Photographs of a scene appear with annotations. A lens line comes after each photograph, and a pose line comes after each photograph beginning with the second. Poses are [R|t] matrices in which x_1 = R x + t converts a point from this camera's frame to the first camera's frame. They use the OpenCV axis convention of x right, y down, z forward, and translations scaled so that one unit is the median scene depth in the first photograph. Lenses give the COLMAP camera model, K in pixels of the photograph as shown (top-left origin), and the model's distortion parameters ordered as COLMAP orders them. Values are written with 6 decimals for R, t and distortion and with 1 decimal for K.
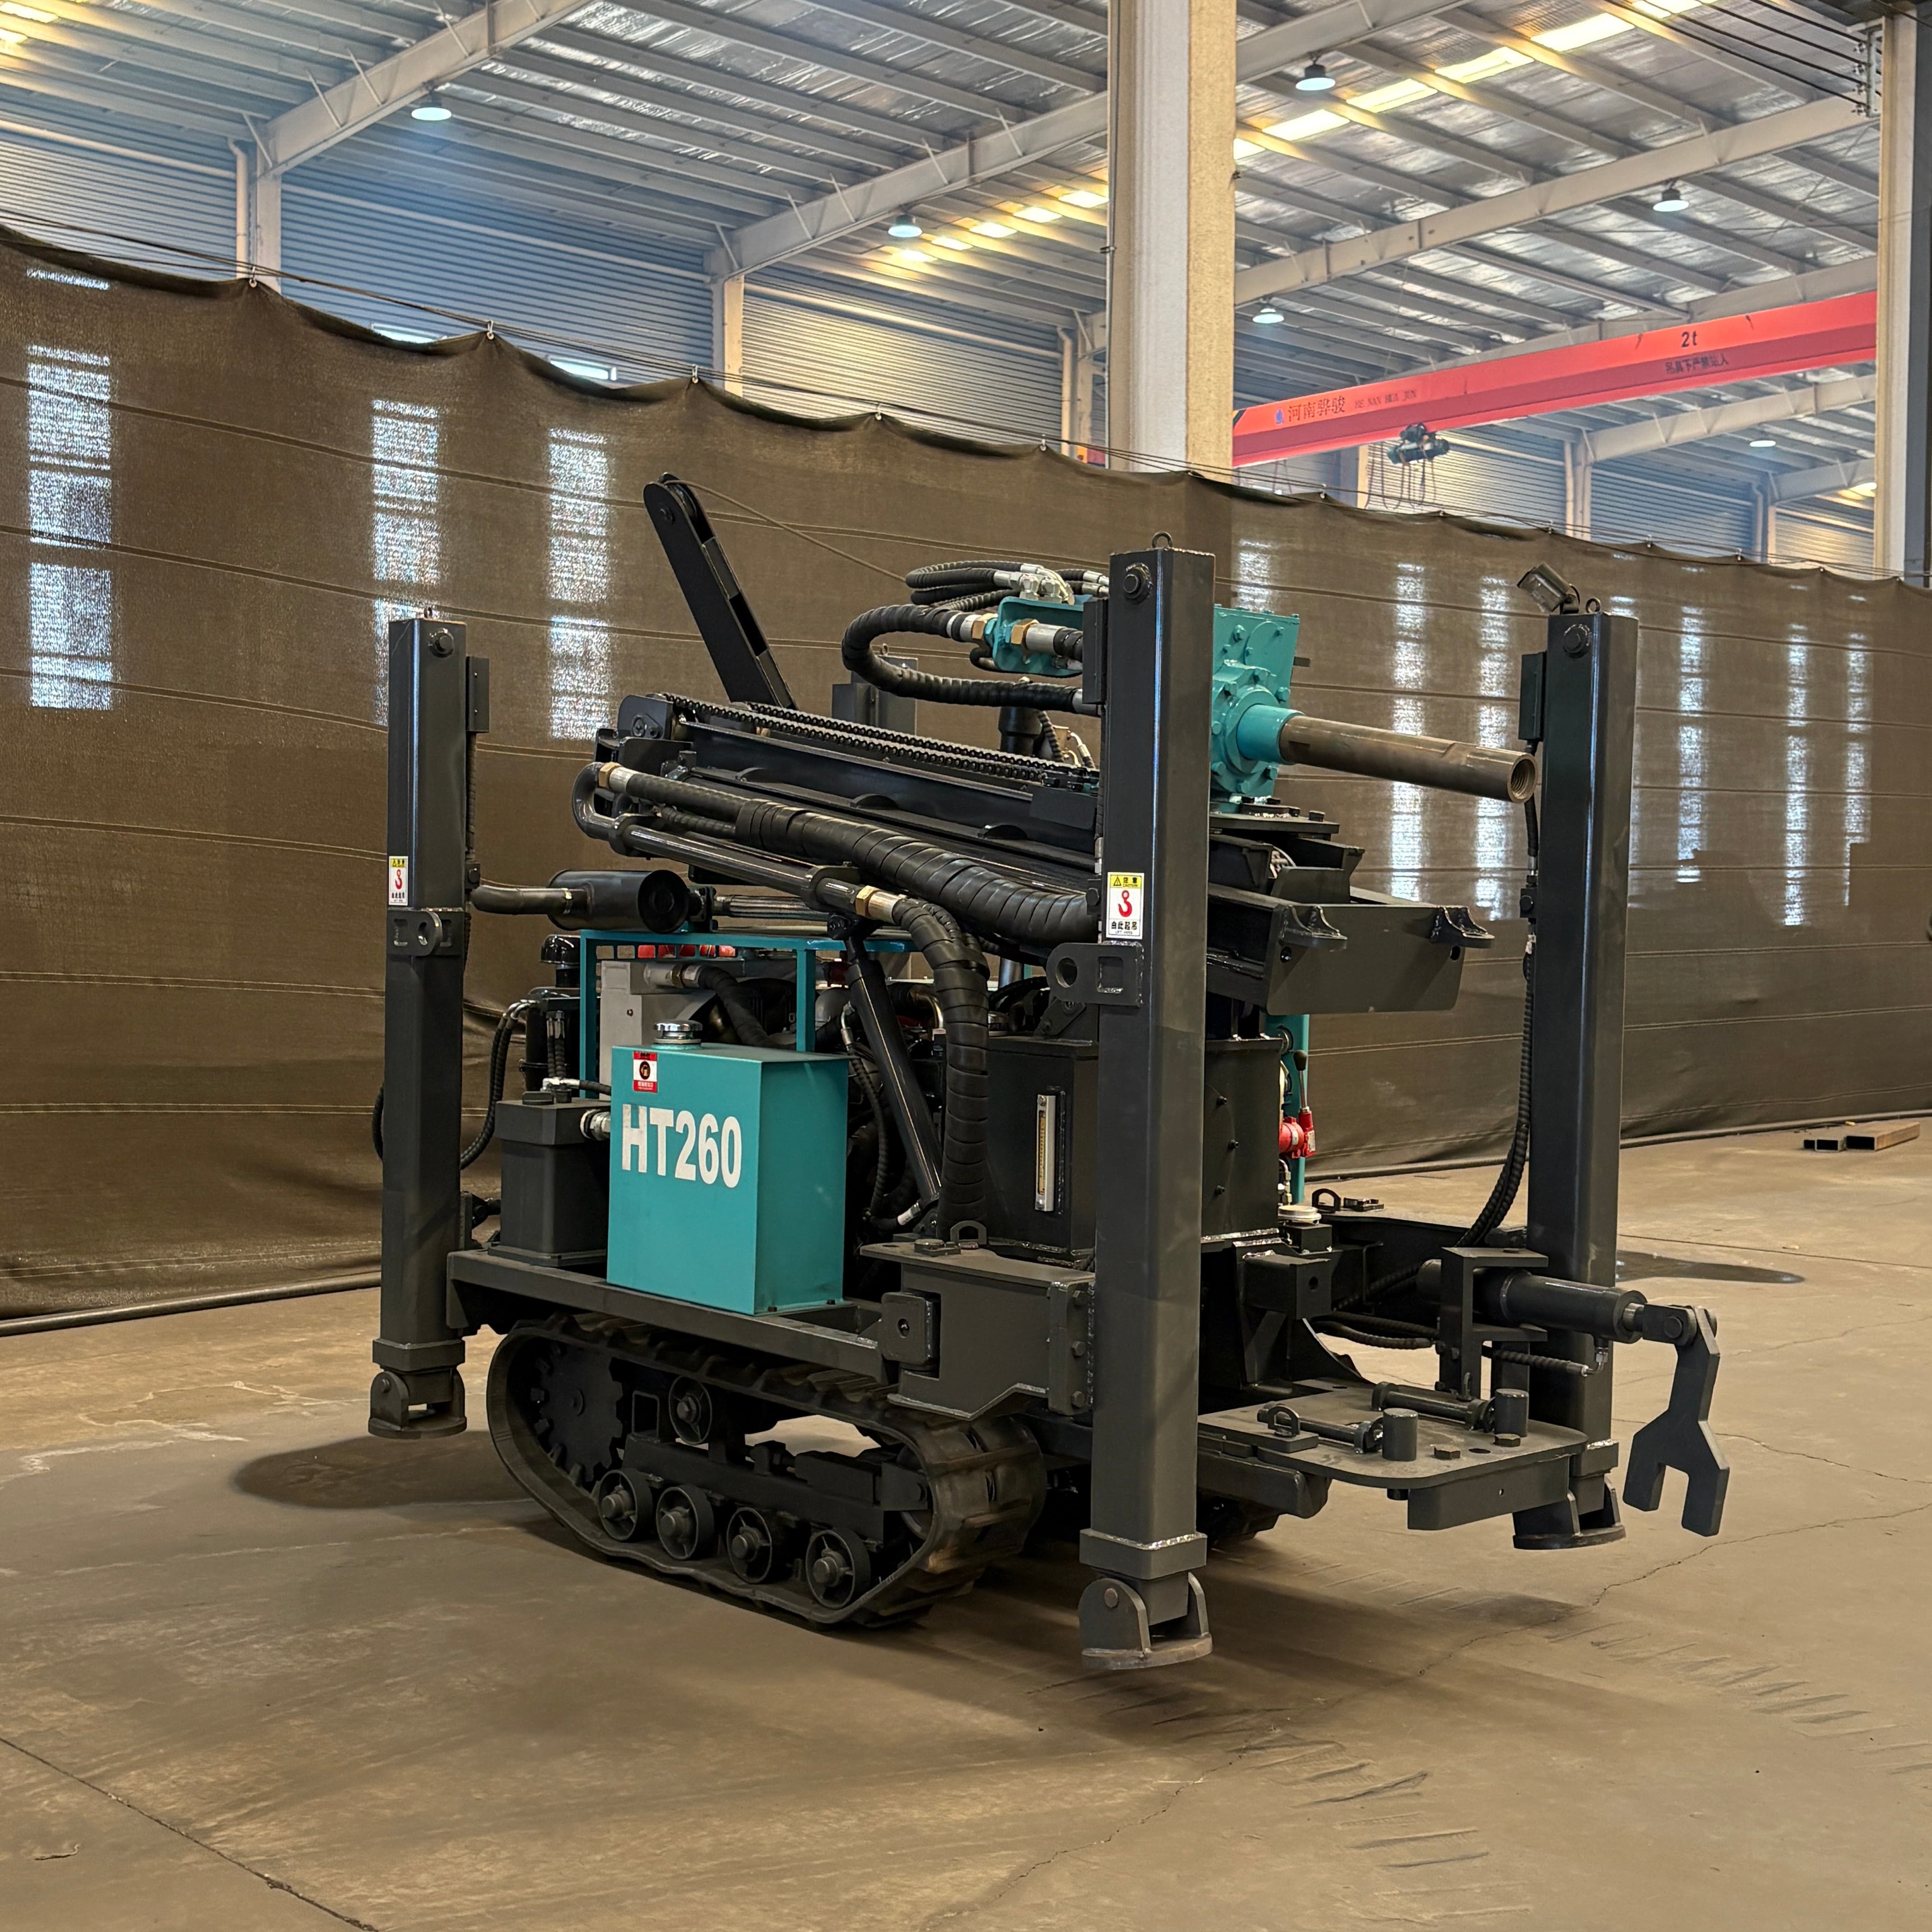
lens RADIAL K [[2672.5, 0, 955.5], [0, 2672.5, 981.0], [0, 0, 1]] dist [0.032529, 0.000000]
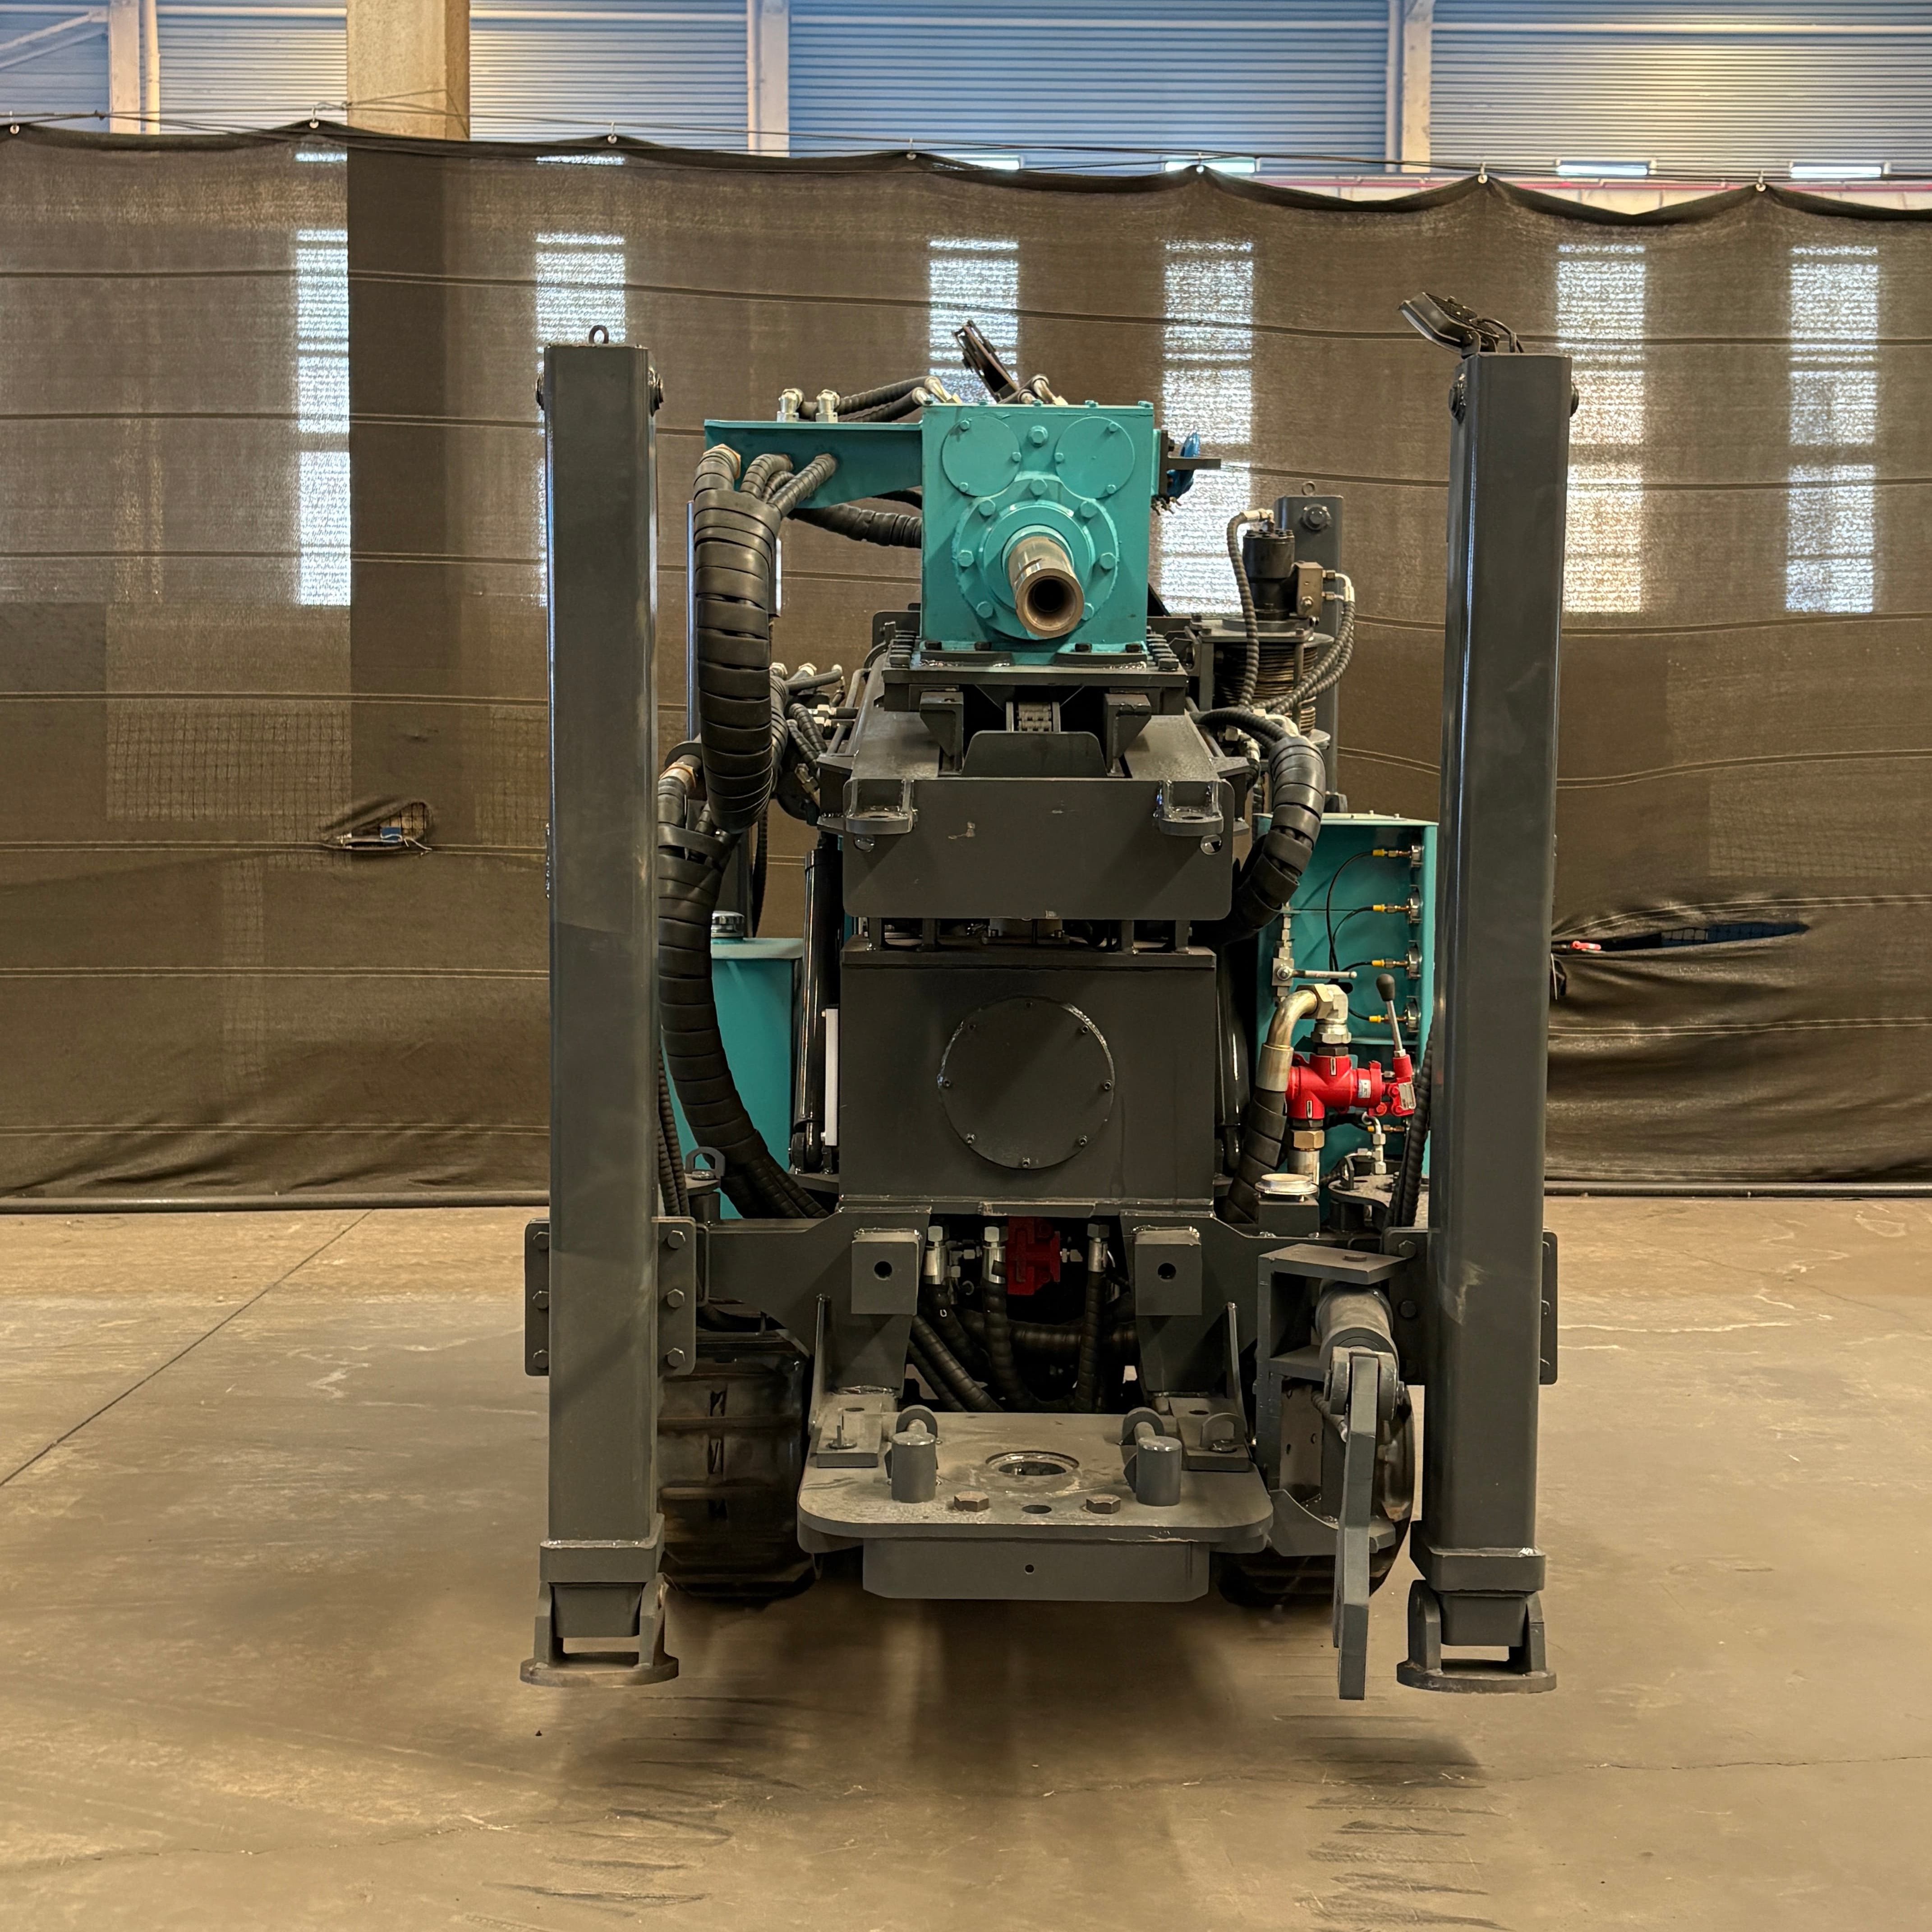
lens RADIAL K [[2672.5, 0, 948.6], [0, 2672.5, 962.5], [0, 0, 1]] dist [0.032529, 0.000000]
pose [[0.716034, 0.038700, -0.696992, 0.710313], [-0.017283, 0.999139, 0.037722, -0.004751], [0.697852, -0.014965, 0.716086, 0.467833]]
